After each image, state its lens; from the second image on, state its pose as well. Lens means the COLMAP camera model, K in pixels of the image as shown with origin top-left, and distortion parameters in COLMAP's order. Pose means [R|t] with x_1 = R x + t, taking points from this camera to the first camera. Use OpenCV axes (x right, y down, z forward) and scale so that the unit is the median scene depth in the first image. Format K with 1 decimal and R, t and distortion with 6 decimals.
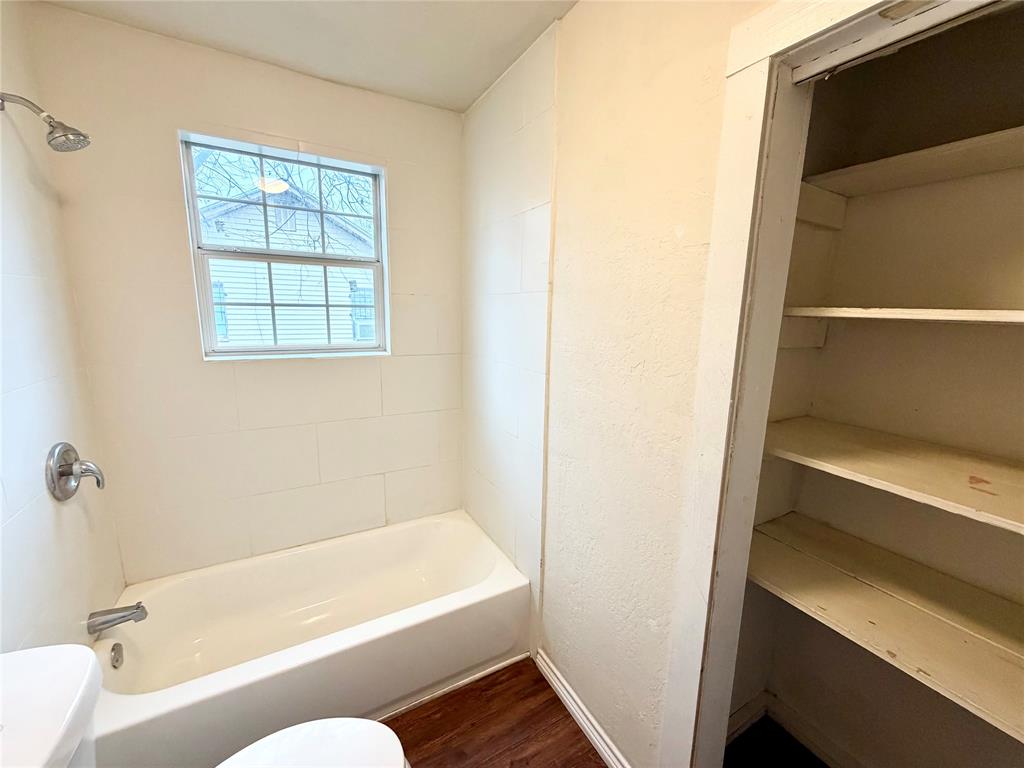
lens RADIAL K [[409.7, 0, 510.6], [0, 409.7, 383.7], [0, 0, 1]] dist [0.001019, 0.000212]
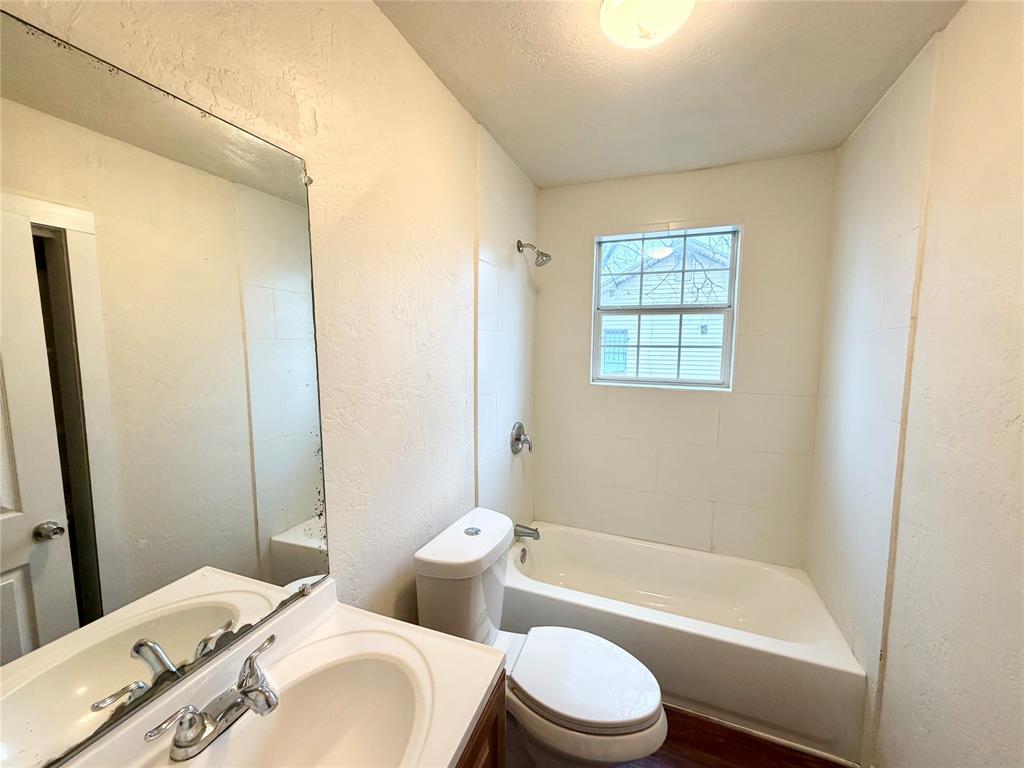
lens RADIAL K [[409.7, 0, 511.0], [0, 409.7, 384.6], [0, 0, 1]] dist [0.001019, 0.000212]
pose [[0.632927, 0.062176, -0.771711, 0.200122], [-0.137788, 0.989903, -0.033252, 0.032663], [0.761852, 0.127378, 0.635103, -0.146873]]
